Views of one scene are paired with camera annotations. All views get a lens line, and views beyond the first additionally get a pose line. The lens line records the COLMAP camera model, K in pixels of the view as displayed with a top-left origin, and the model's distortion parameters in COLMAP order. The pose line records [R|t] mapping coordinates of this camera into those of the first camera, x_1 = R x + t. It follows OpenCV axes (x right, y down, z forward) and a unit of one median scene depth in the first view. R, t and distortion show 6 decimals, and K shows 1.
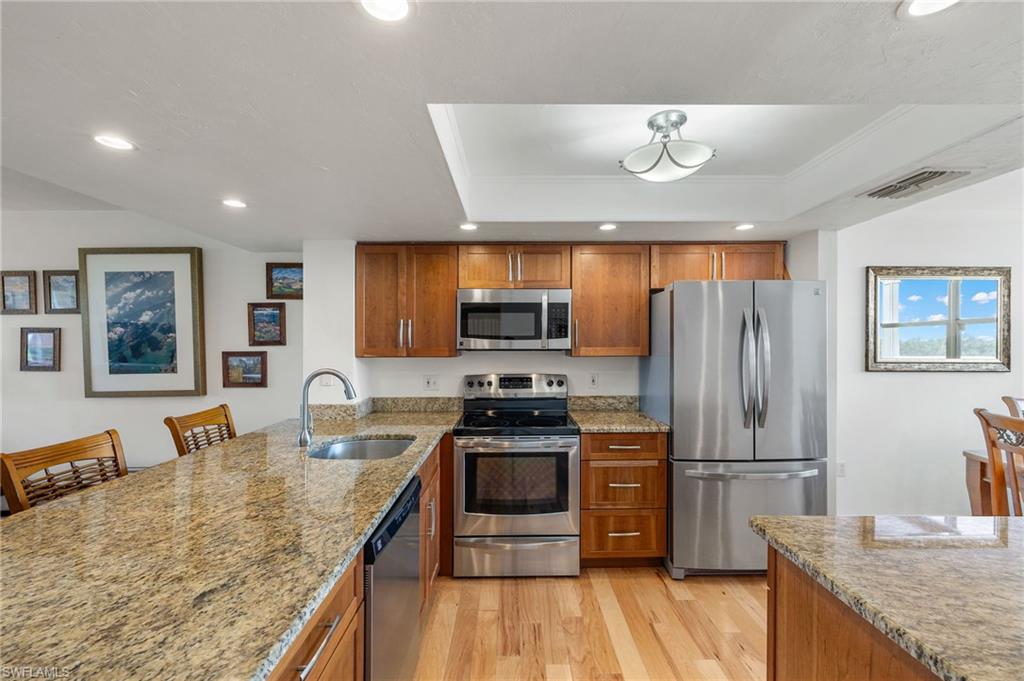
lens RADIAL K [[435.2, 0, 512.0], [0, 435.2, 340.5], [0, 0, 1]] dist [0.001077, 0.000127]
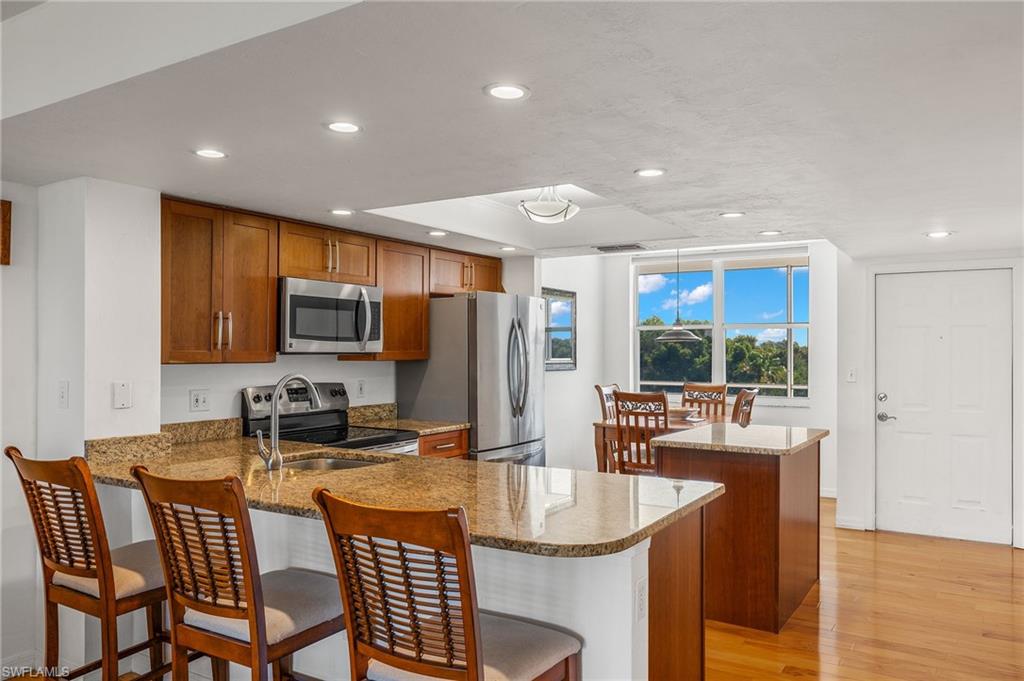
lens RADIAL K [[742.0, 0, 512.0], [0, 742.0, 340.5], [0, 0, 1]] dist [-0.005666, -0.003142]
pose [[0.535028, 0.015194, 0.844698, -0.947360], [-0.006688, 0.999883, -0.013749, 0.012827], [-0.844808, 0.001707, 0.535067, -0.071575]]
